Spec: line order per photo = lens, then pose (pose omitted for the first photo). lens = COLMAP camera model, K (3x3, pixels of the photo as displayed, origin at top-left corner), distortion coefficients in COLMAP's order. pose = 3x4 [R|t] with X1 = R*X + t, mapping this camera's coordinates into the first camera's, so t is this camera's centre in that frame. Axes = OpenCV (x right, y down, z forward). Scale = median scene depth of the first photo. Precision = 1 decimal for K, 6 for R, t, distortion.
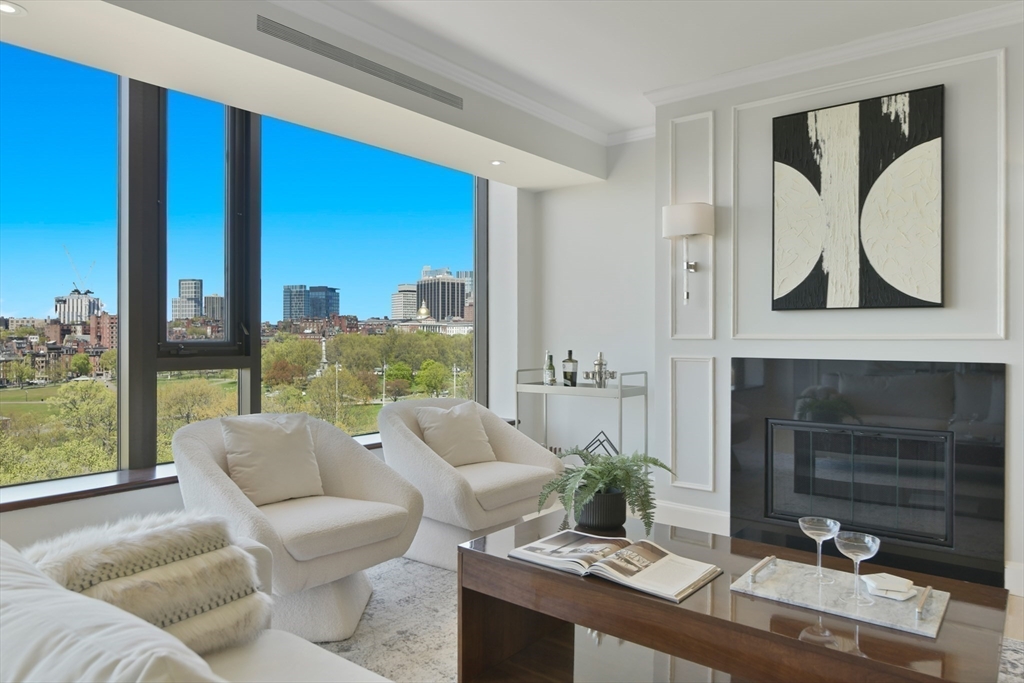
lens RADIAL K [[668.3, 0, 512.0], [0, 668.3, 341.5], [0, 0, 1]] dist [0.003378, 0.001569]
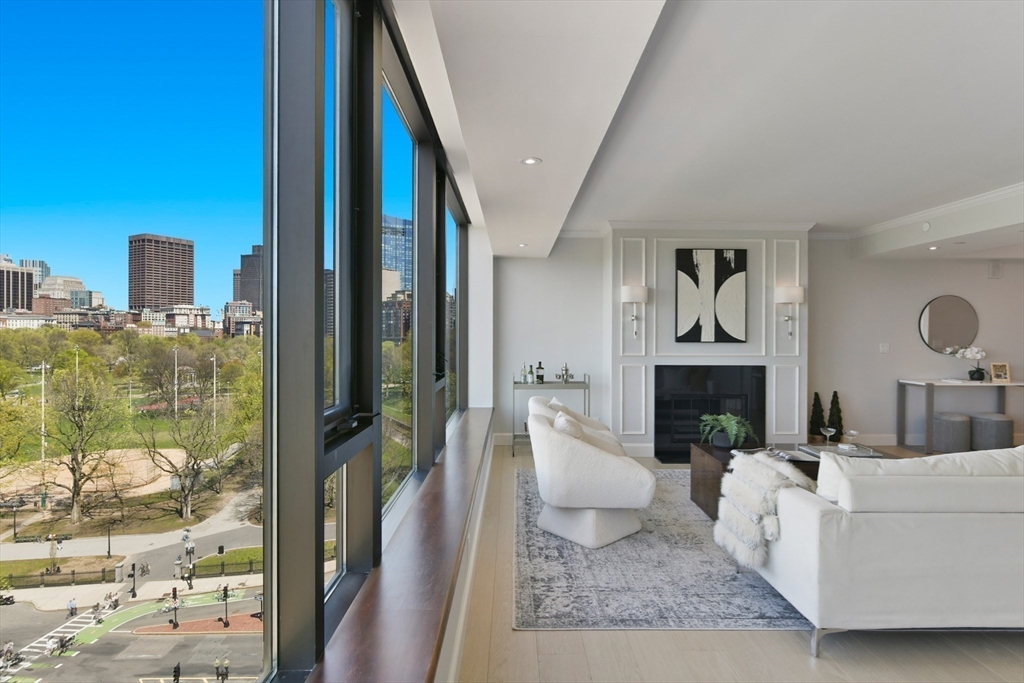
lens RADIAL K [[537.8, 0, 512.0], [0, 537.8, 341.5], [0, 0, 1]] dist [0.000433, 0.000169]
pose [[0.778784, -0.007547, 0.627246, -1.045201], [-0.000019, 0.999927, 0.012056, -0.068463], [-0.627292, -0.009401, 0.778728, 0.027375]]
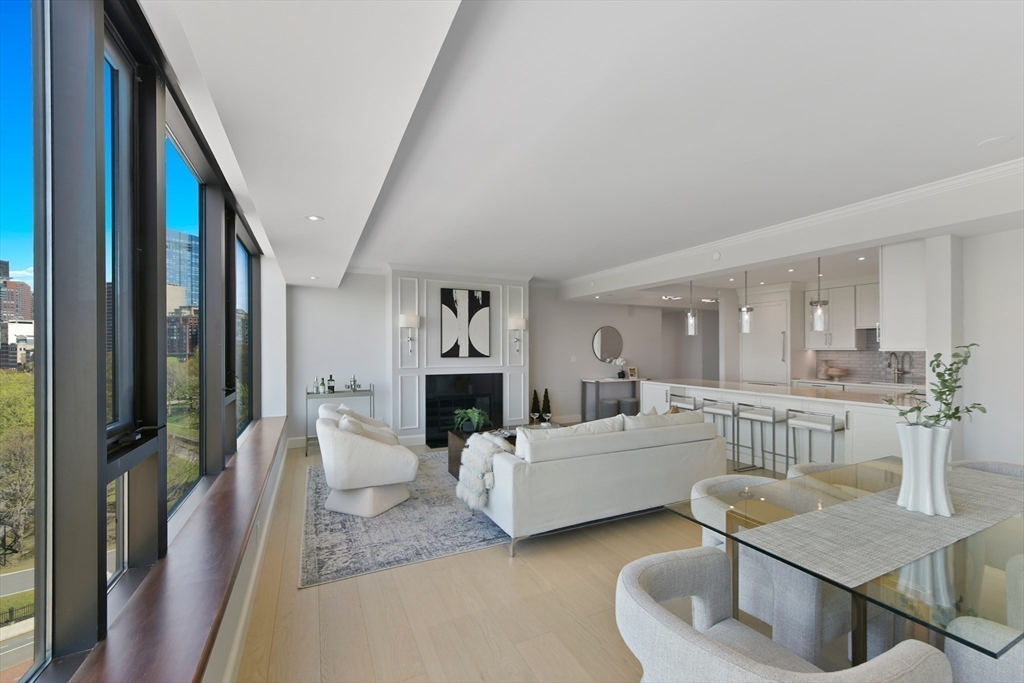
lens RADIAL K [[434.9, 0, 525.6], [0, 434.9, 351.7], [0, 0, 1]] dist [0.004121, 0.000926]
pose [[0.422001, -0.006919, 0.906569, -1.100115], [0.004333, 0.999975, 0.005615, -0.078748], [-0.906585, 0.001559, 0.422021, -0.077622]]
